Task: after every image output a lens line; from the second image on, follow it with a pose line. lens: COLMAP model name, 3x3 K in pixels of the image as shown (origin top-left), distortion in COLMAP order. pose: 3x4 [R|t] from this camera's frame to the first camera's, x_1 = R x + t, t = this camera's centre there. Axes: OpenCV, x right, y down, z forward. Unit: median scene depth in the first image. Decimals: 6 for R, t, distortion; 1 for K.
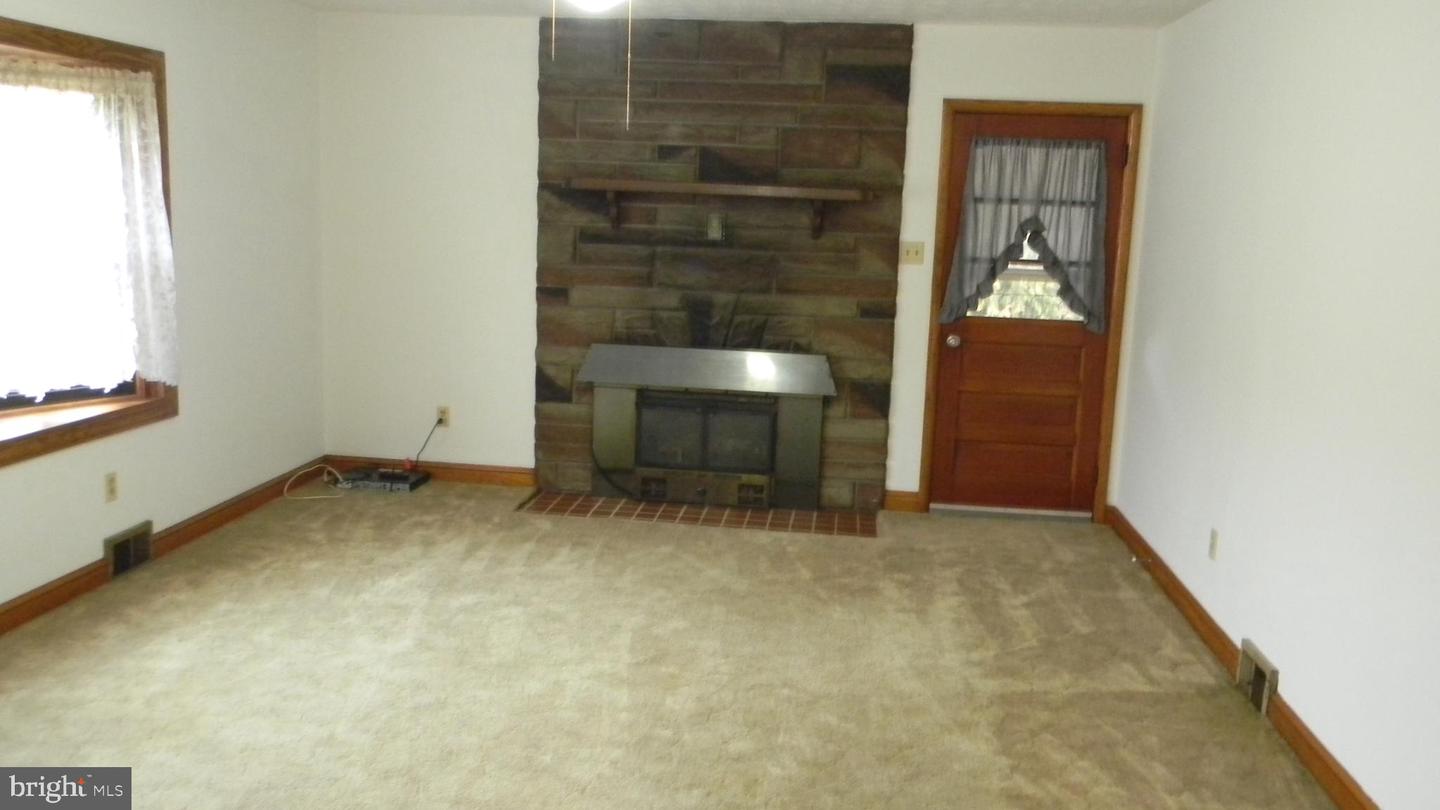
lens RADIAL K [[1160.9, 0, 720.8], [0, 1160.9, 405.9], [0, 0, 1]] dist [0.012042, -0.026770]
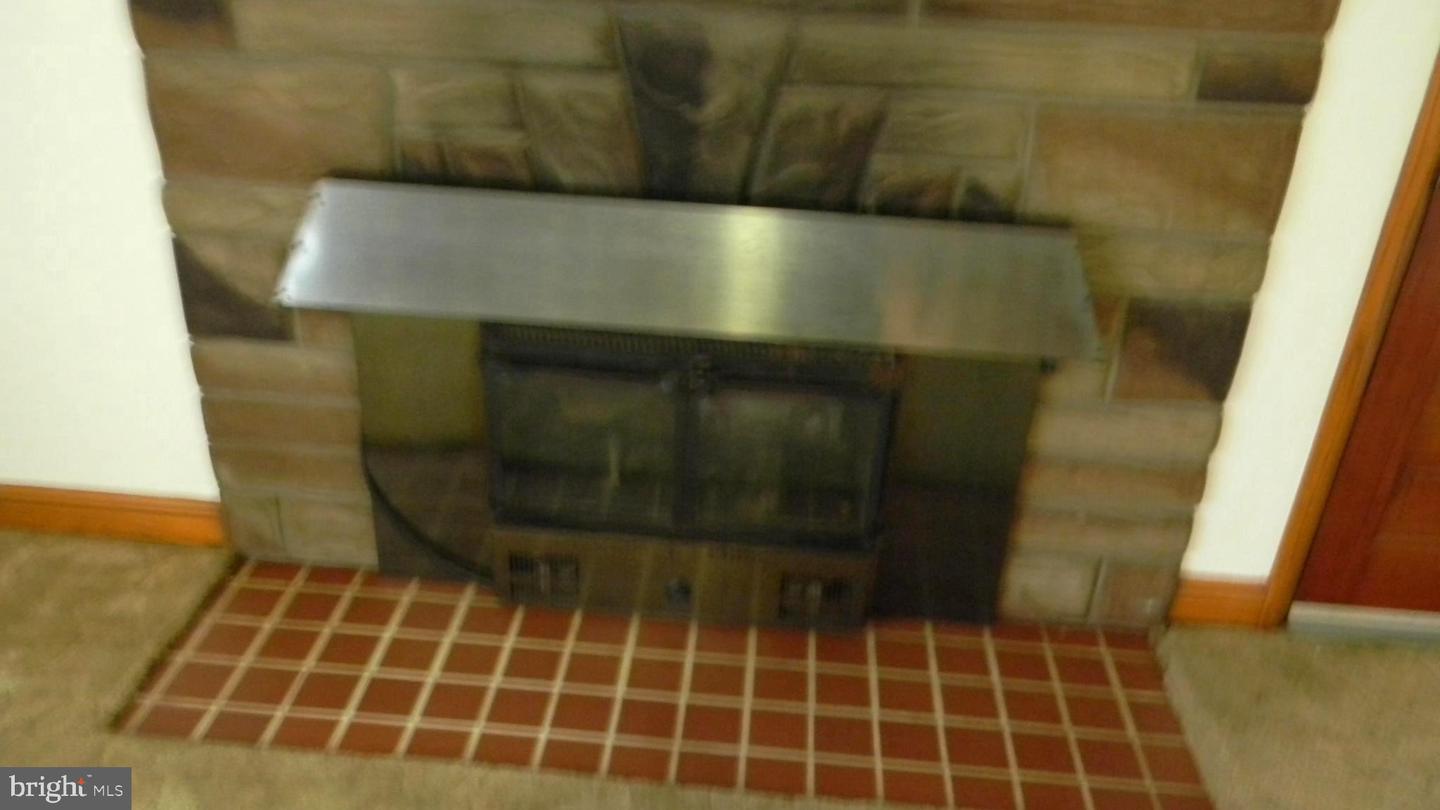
lens RADIAL K [[1160.9, 0, 716.9], [0, 1160.9, 406.3], [0, 0, 1]] dist [0.012042, -0.026770]
pose [[0.998531, -0.020321, 0.050223, -0.021433], [0.003273, 0.947928, 0.318469, -0.096264], [-0.054079, -0.317837, 0.946602, 0.678891]]
